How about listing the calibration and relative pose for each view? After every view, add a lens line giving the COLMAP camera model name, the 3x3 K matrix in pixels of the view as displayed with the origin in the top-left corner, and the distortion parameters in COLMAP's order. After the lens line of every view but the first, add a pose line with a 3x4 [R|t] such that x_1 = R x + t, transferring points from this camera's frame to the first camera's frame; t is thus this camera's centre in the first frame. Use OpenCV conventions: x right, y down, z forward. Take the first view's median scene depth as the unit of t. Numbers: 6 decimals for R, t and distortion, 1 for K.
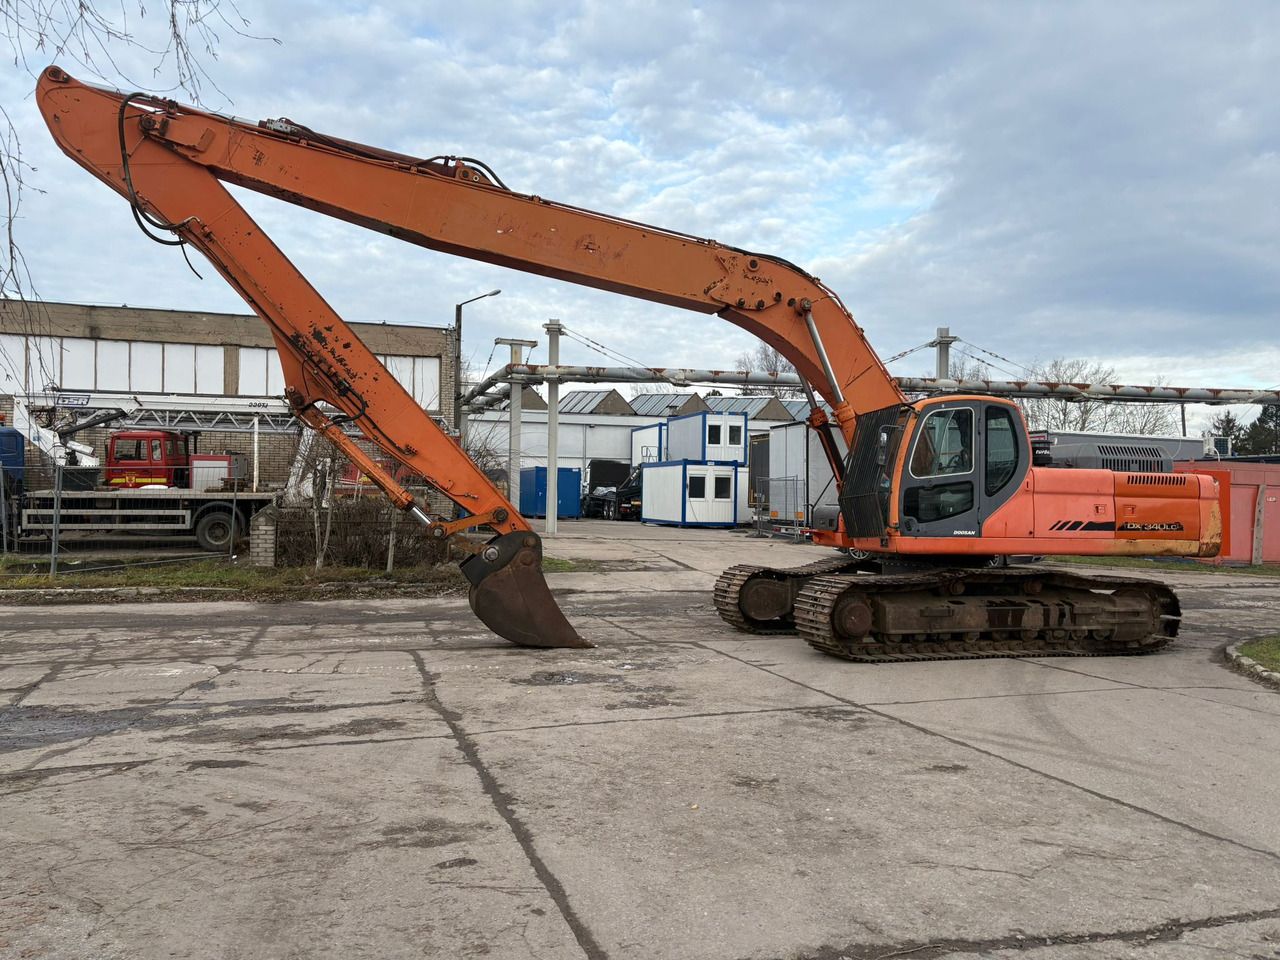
lens RADIAL K [[1001.9, 0, 643.6], [0, 1001.9, 490.9], [0, 0, 1]] dist [0.044785, -0.038044]
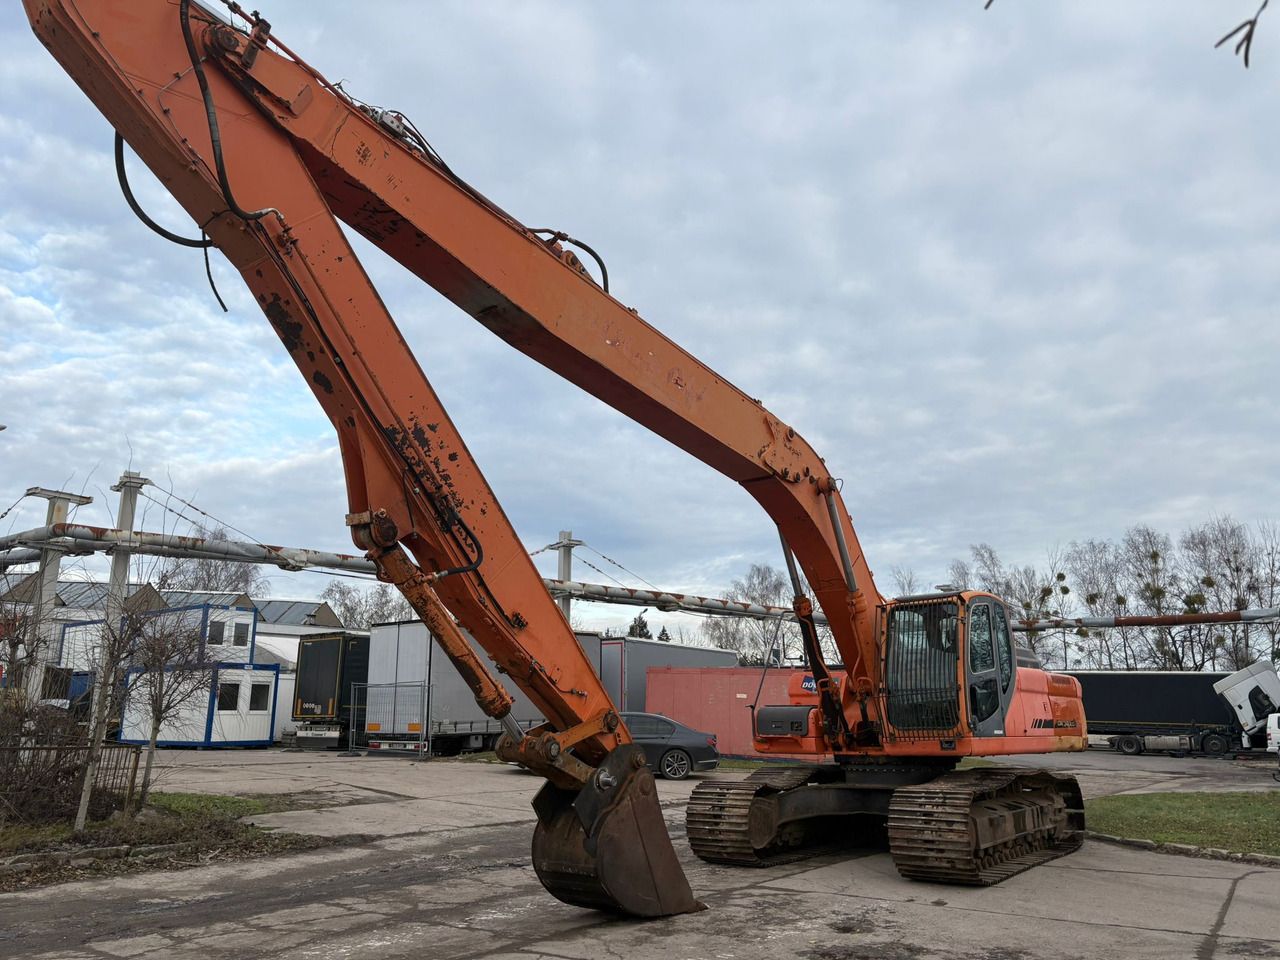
lens RADIAL K [[958.2, 0, 664.3], [0, 958.2, 467.9], [0, 0, 1]] dist [0.049990, -0.047753]
pose [[0.803886, 0.134968, 0.579267, -0.470521], [0.006725, 0.971789, -0.235758, 0.010004], [-0.594745, 0.193418, 0.780300, 0.372803]]
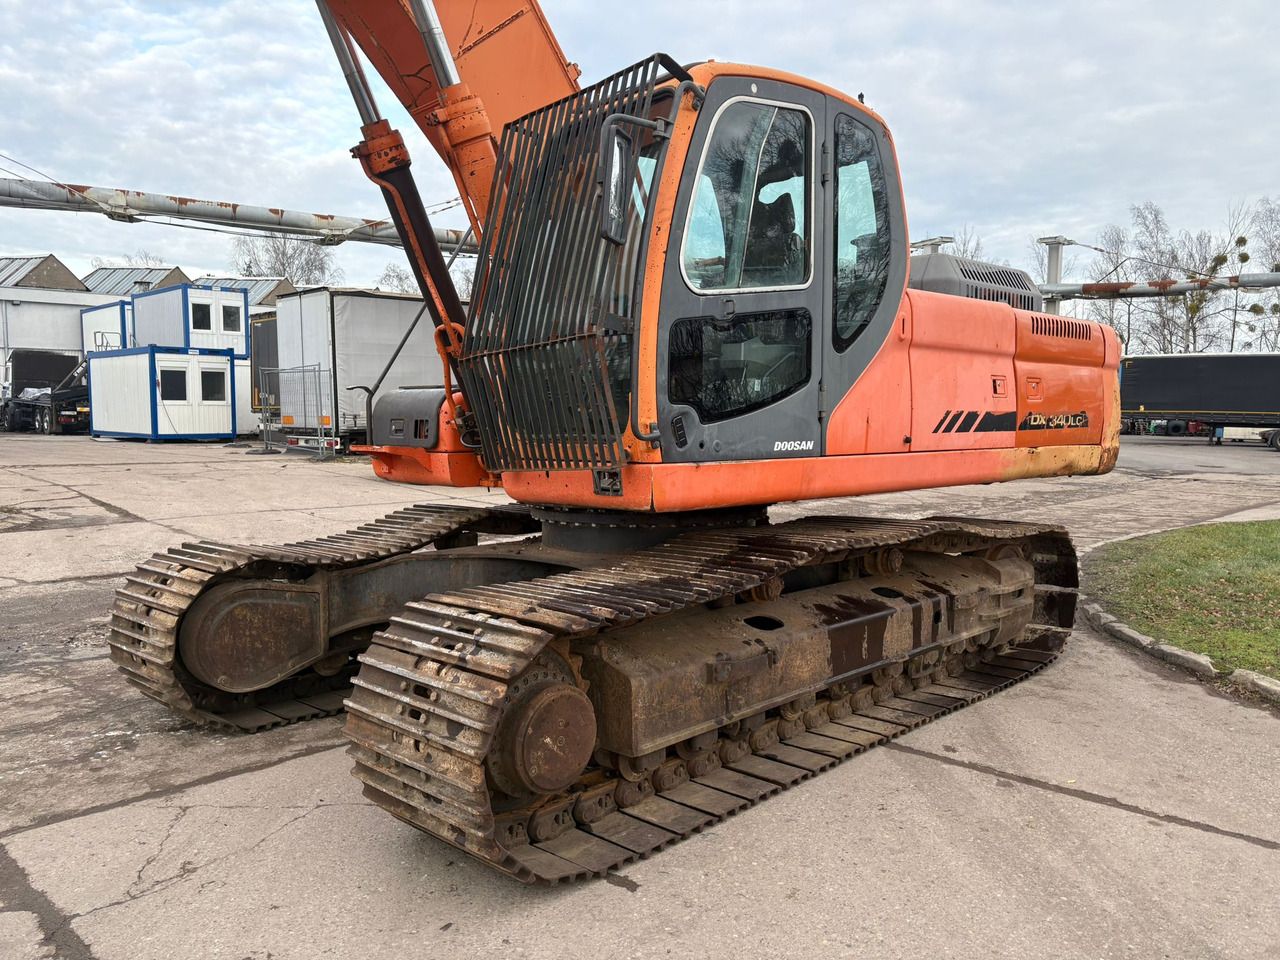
lens RADIAL K [[954.2, 0, 631.3], [0, 954.2, 472.1], [0, 0, 1]] dist [0.028544, -0.025314]
pose [[0.896779, -0.045233, 0.440162, 0.094847], [0.010837, 0.996708, 0.080347, 0.019686], [-0.442347, -0.067284, 0.894317, 0.637562]]
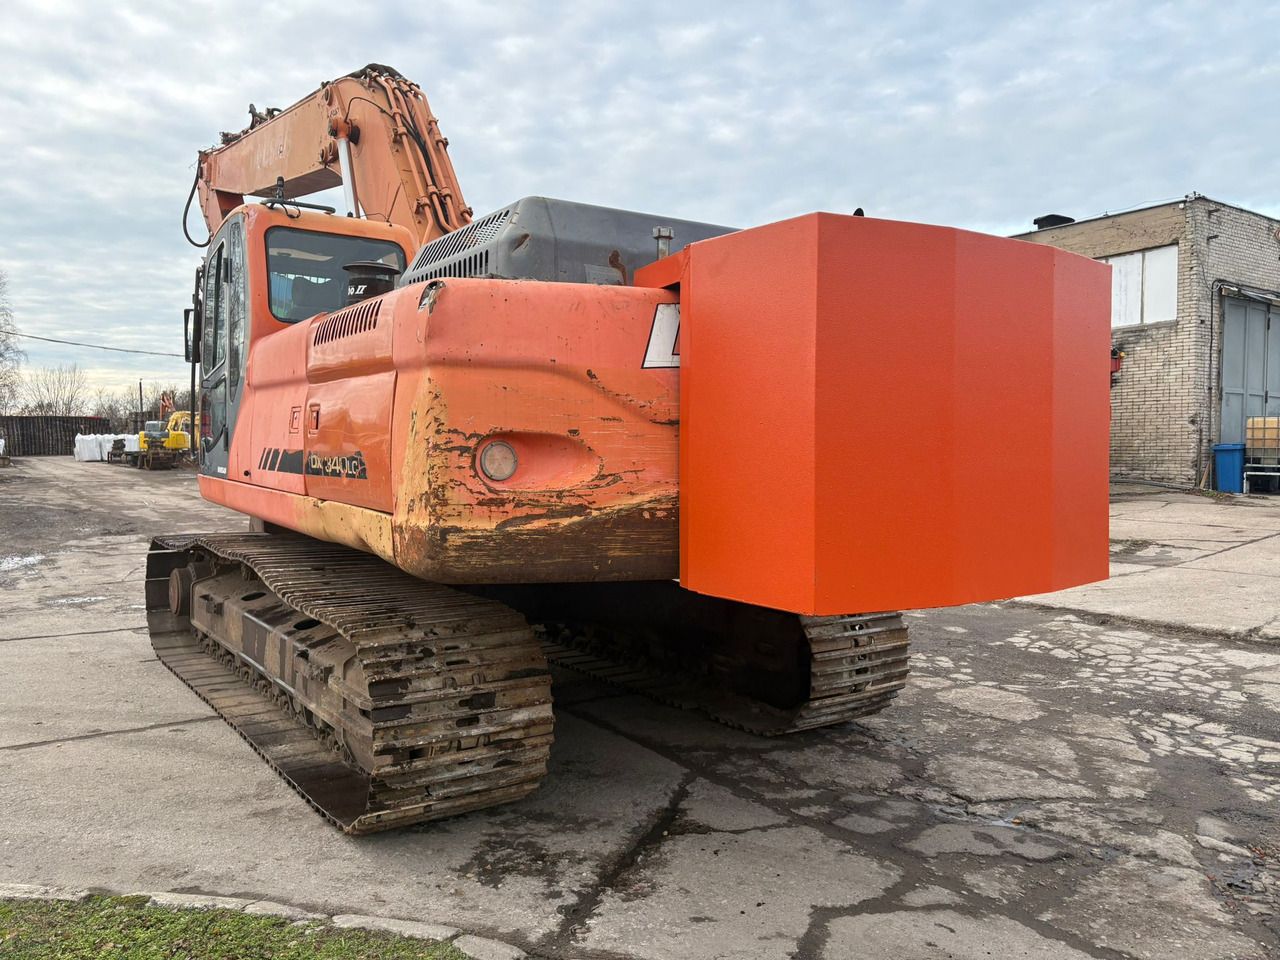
lens RADIAL K [[958.2, 0, 671.5], [0, 958.2, 474.1], [0, 0, 1]] dist [0.049990, -0.047753]
pose [[0.311479, 0.014242, -0.950146, 0.818665], [0.006845, 0.999828, 0.017231, 0.032626], [0.950228, -0.011871, 0.311328, 0.968154]]
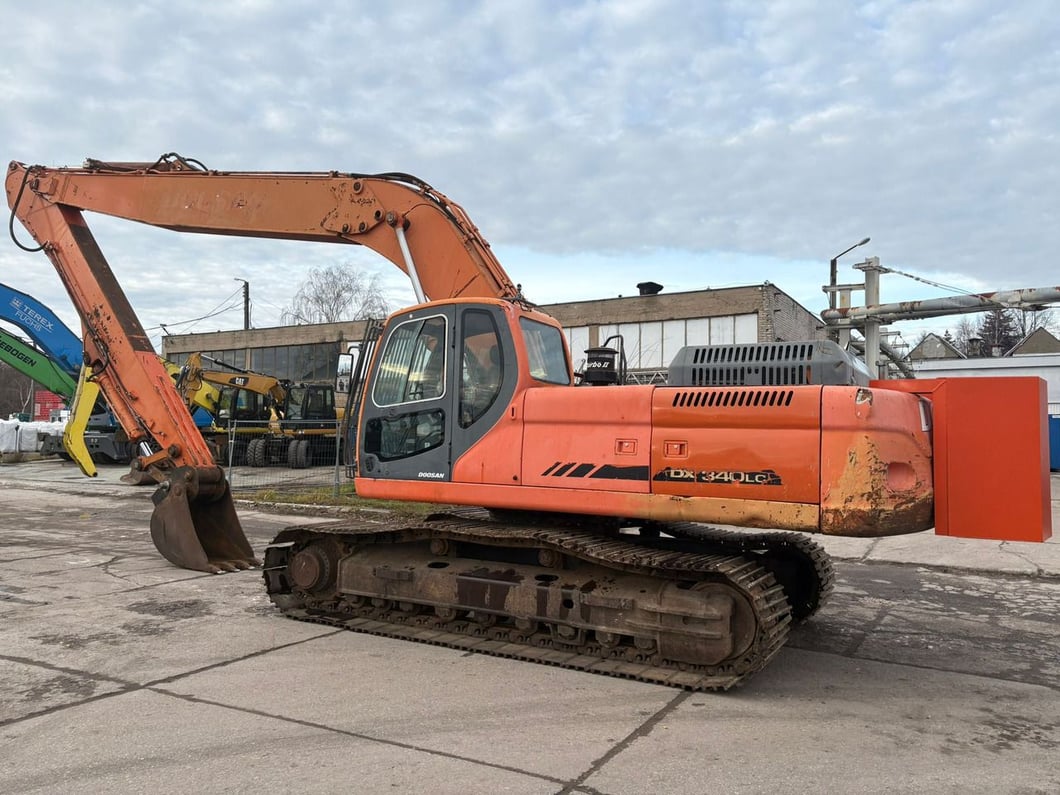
lens RADIAL K [[829.7, 0, 575.2], [0, 829.7, 396.7], [0, 0, 1]] dist [0.044785, -0.038044]
pose [[0.699159, -0.038142, -0.713948, 0.767715], [0.004238, 0.998780, -0.049209, 0.012011], [0.714954, 0.031379, 0.698467, 0.573443]]
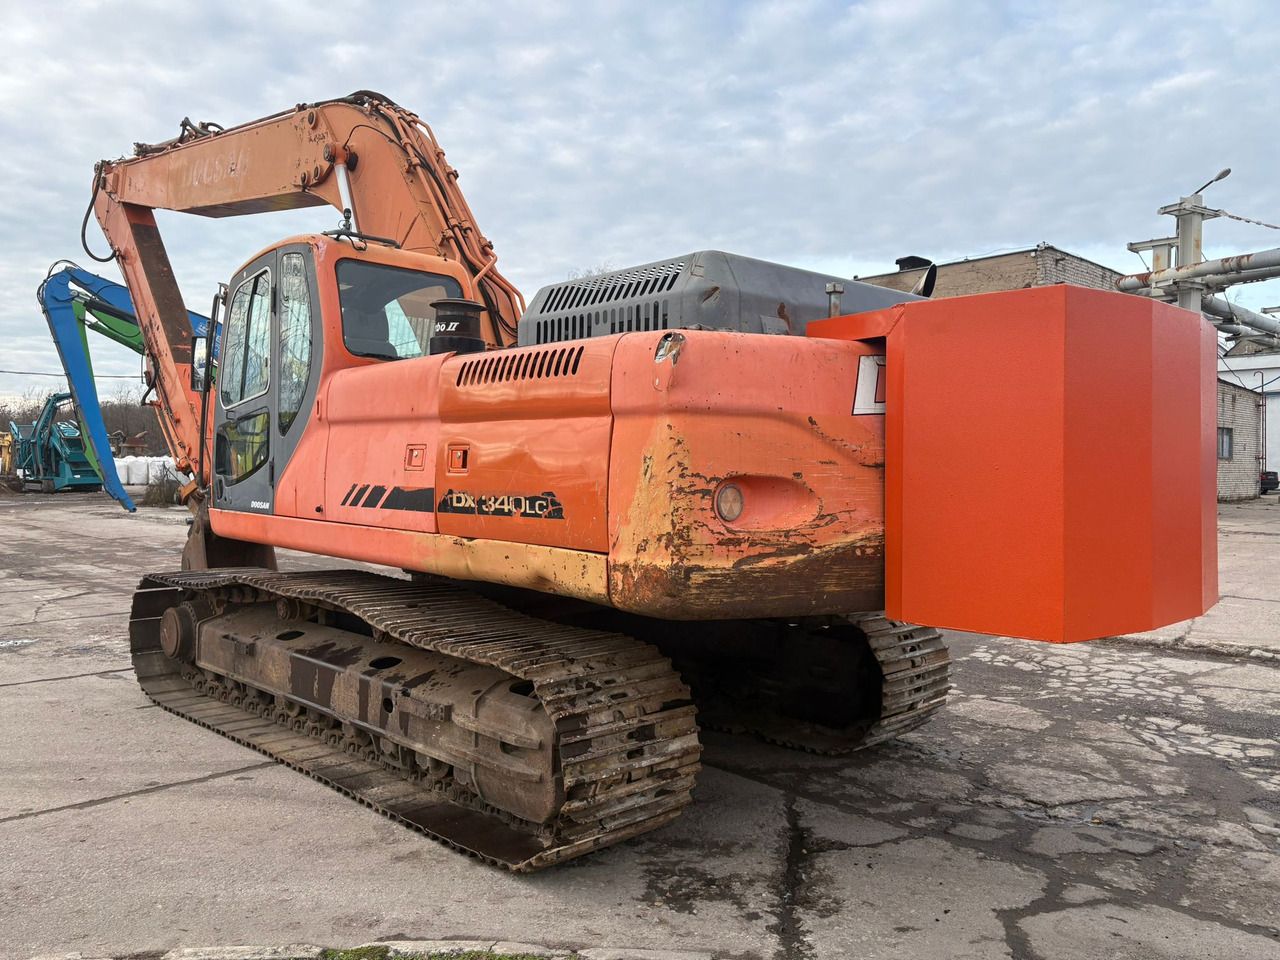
lens RADIAL K [[958.2, 0, 666.8], [0, 958.2, 468.8], [0, 0, 1]] dist [0.049990, -0.047753]
pose [[0.459024, -0.012206, -0.888340, 0.793806], [0.010072, 0.999913, -0.008534, 0.025864], [0.888367, -0.005030, 0.459107, 0.865457]]
